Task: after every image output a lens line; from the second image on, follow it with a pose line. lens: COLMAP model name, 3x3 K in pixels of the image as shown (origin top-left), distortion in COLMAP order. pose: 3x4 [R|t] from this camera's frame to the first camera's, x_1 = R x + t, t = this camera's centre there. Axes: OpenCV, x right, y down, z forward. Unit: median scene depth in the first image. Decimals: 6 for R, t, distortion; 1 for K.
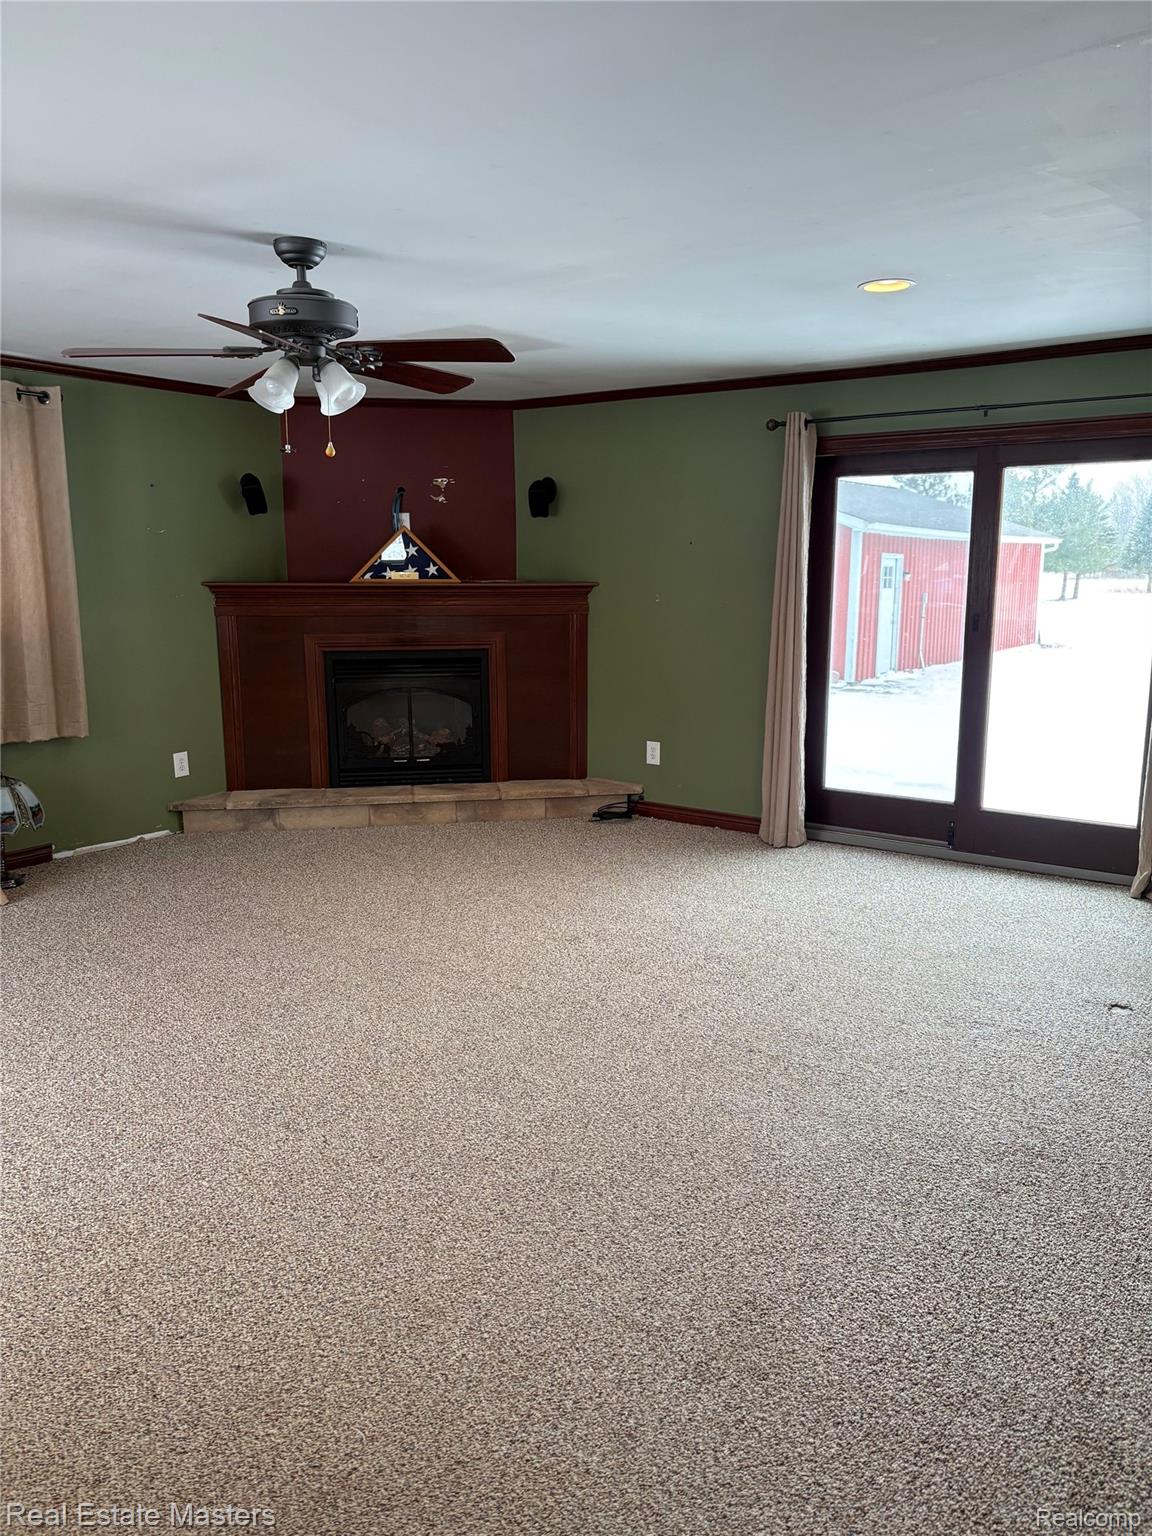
lens RADIAL K [[1158.1, 0, 576.0], [0, 1158.1, 771.5], [0, 0, 1]] dist [-0.001080, 0.000042]
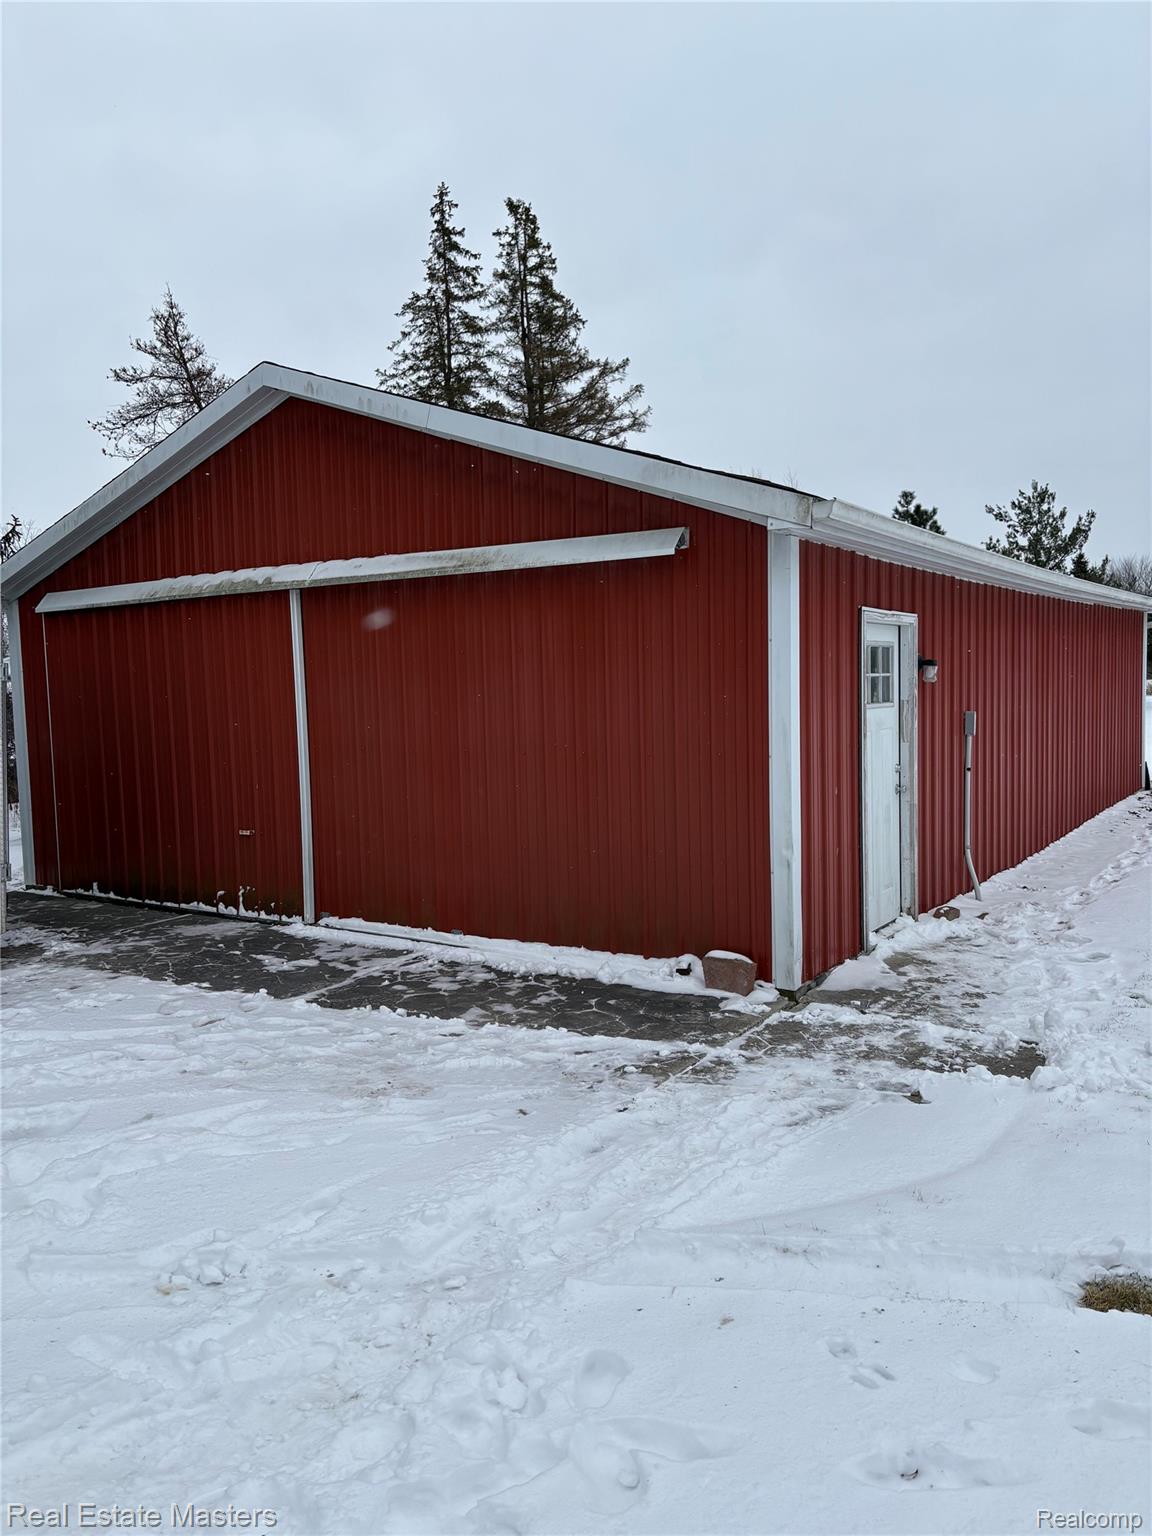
lens RADIAL K [[1158.1, 0, 575.1], [0, 1158.1, 767.6], [0, 0, 1]] dist [-0.001080, 0.000042]
pose [[0.999416, -0.030684, 0.015071, 0.160947], [0.032078, 0.994149, -0.103141, -0.100312], [-0.011818, 0.103564, 0.994553, 0.621081]]
